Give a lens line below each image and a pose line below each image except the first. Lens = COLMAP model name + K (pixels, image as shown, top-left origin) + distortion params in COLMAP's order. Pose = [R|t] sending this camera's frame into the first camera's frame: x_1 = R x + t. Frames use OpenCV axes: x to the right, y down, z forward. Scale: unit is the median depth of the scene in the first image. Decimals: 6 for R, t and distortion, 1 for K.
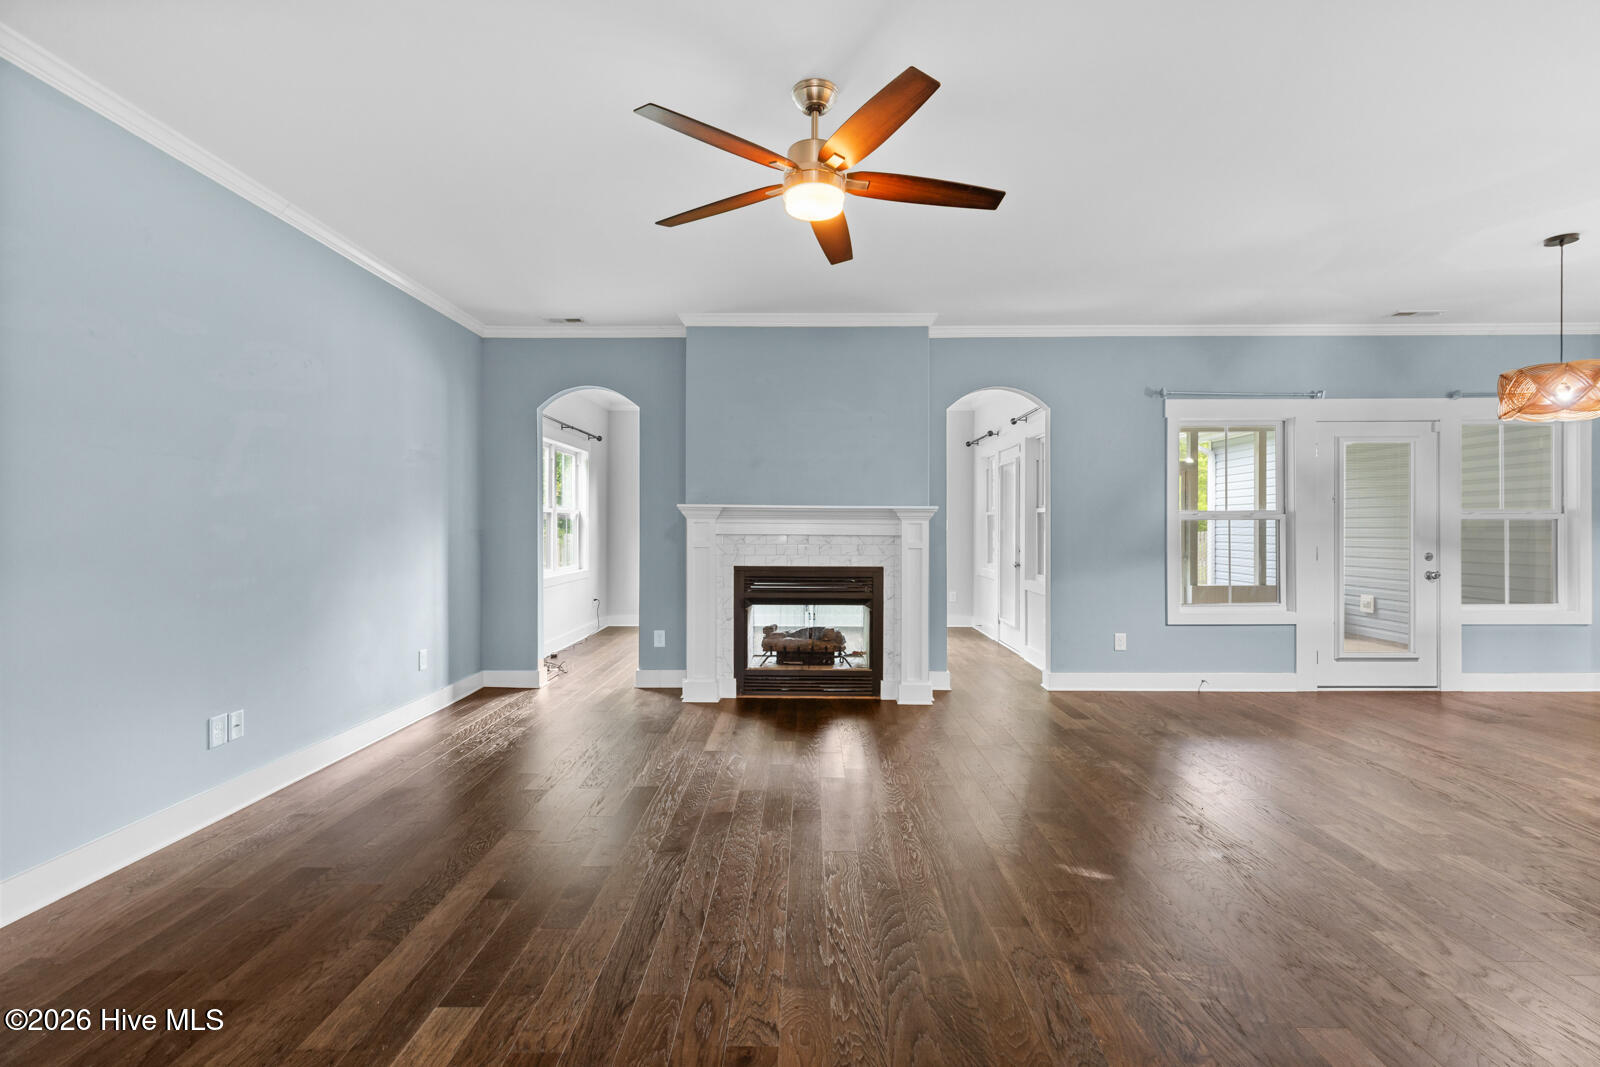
lens RADIAL K [[729.9, 0, 791.6], [0, 729.9, 527.9], [0, 0, 1]] dist [0.011650, -0.003972]
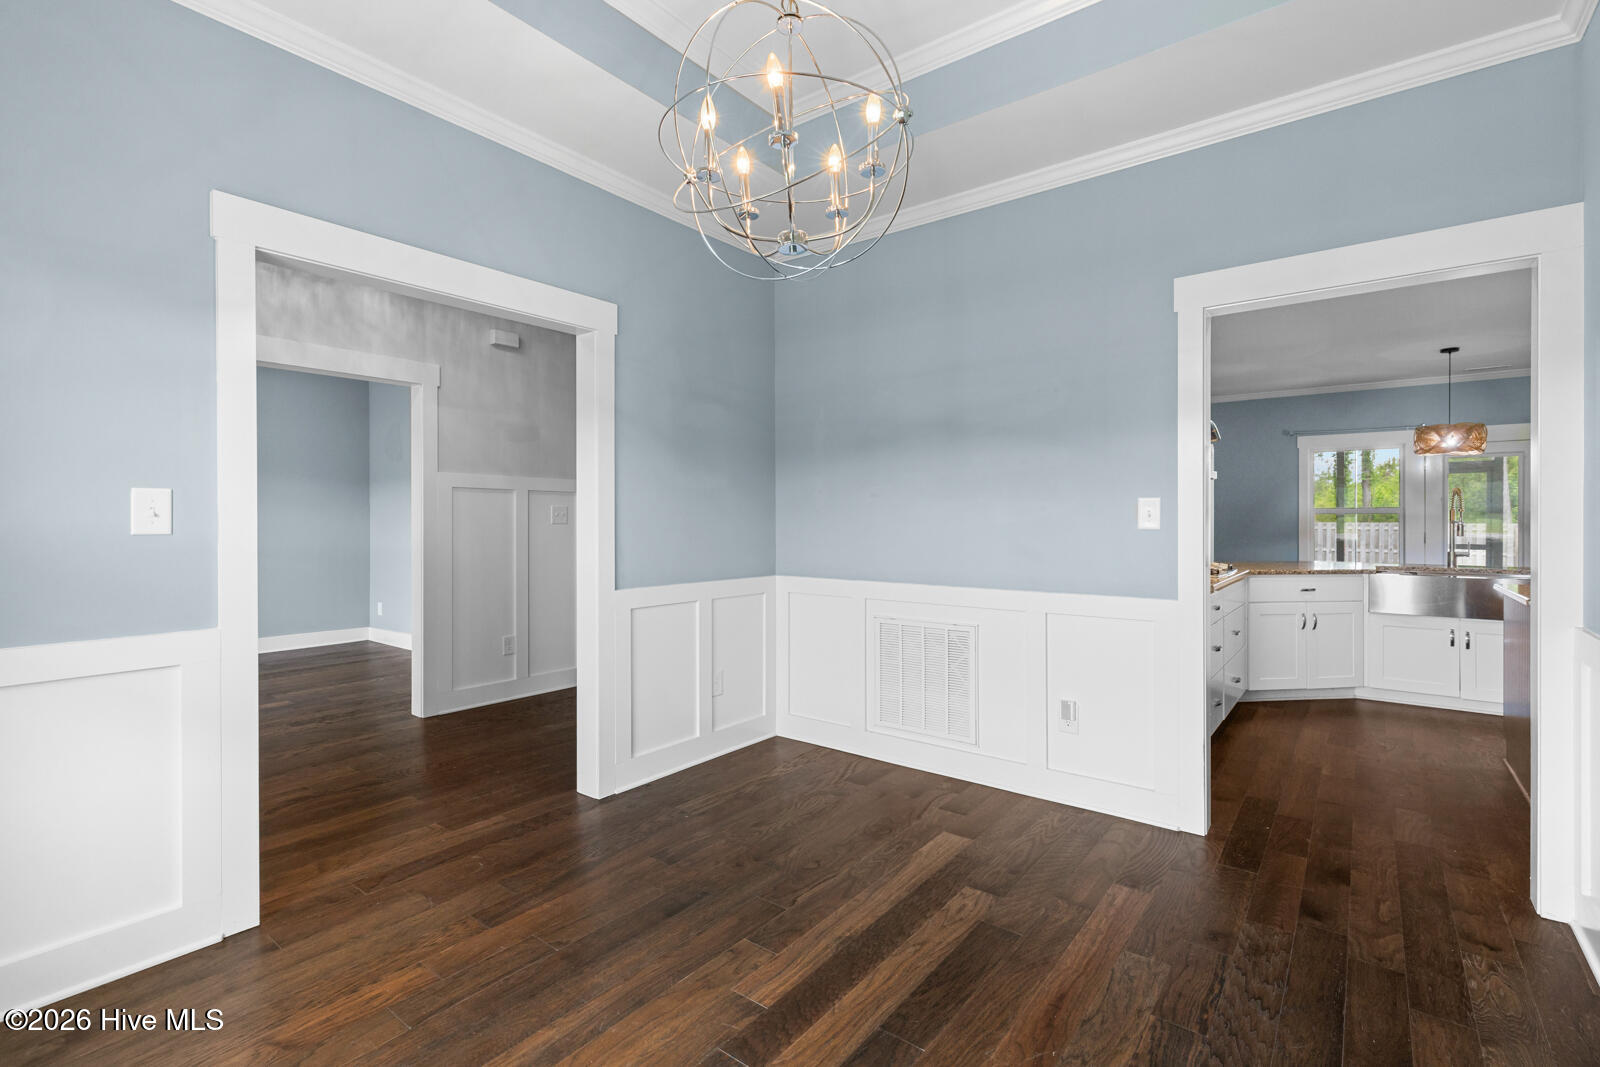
lens RADIAL K [[729.9, 0, 793.6], [0, 729.9, 523.5], [0, 0, 1]] dist [0.011650, -0.003972]
pose [[0.799450, 0.004429, -0.600716, 0.620585], [-0.000664, 0.999979, 0.006489, -0.000065], [0.600732, -0.004789, 0.799436, -0.930432]]
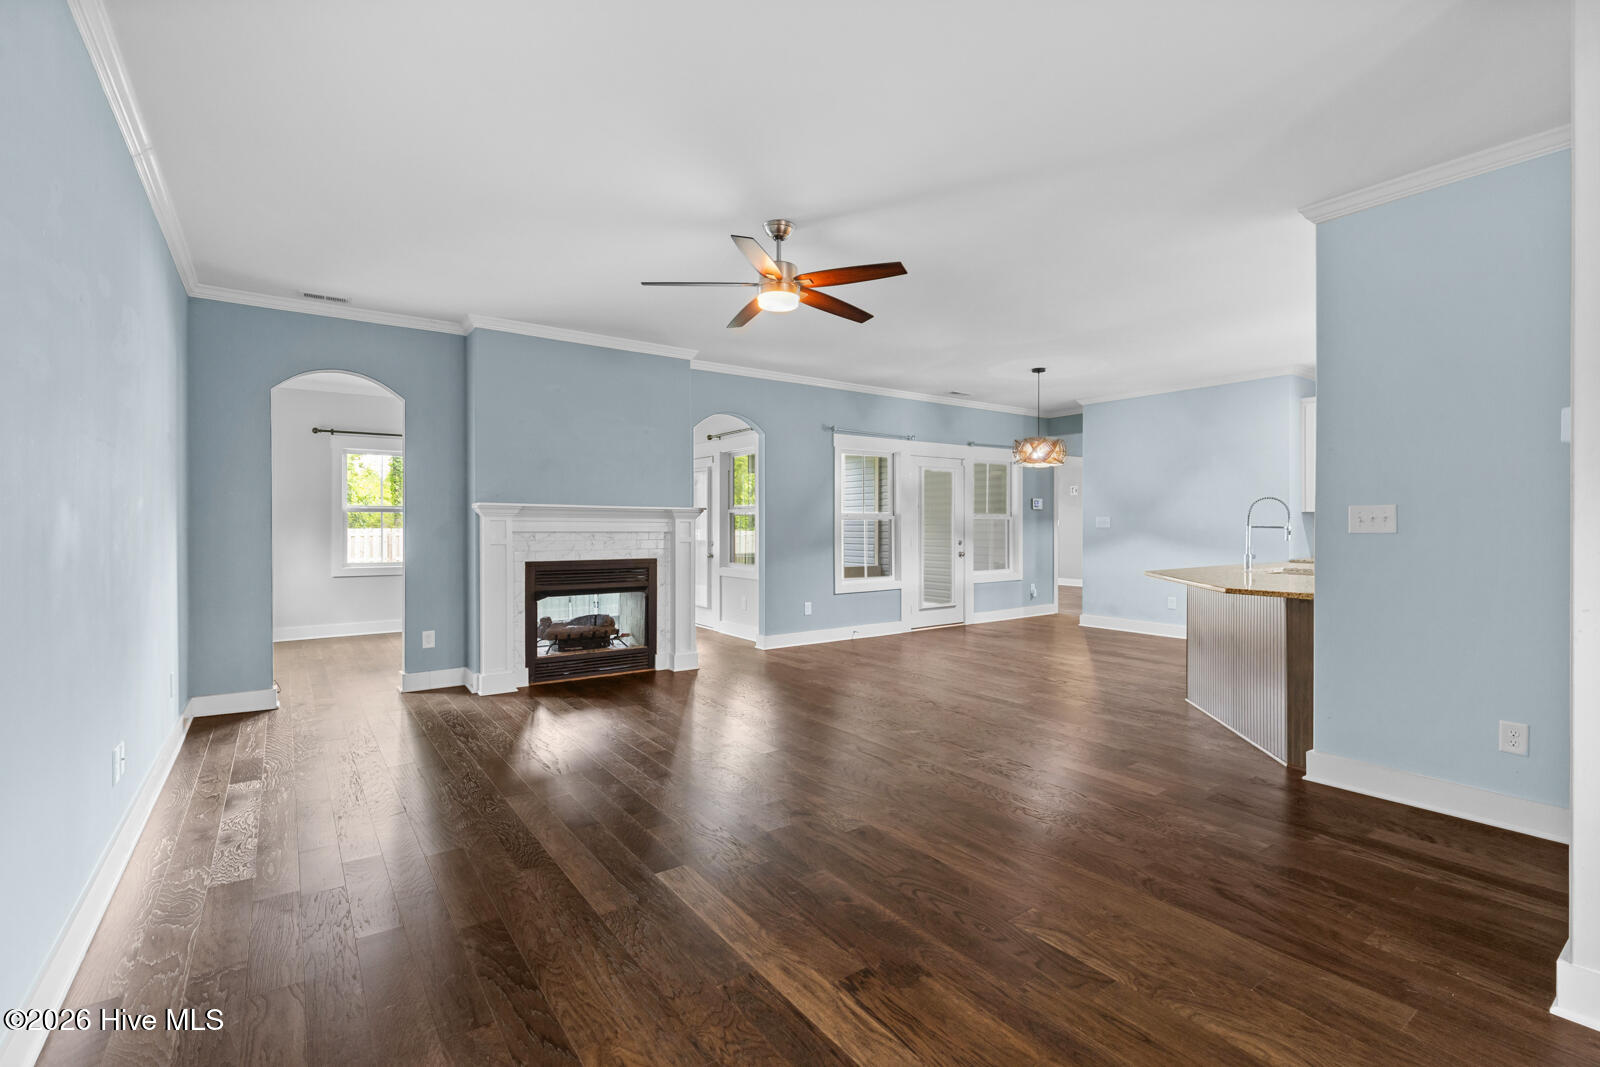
lens RADIAL K [[729.9, 0, 821.2], [0, 729.9, 524.7], [0, 0, 1]] dist [0.011650, -0.003972]
pose [[0.794507, -0.000866, 0.607254, -0.375204], [0.001236, 0.999999, -0.000191, -0.000610], [-0.607253, 0.000902, 0.794508, -0.099150]]
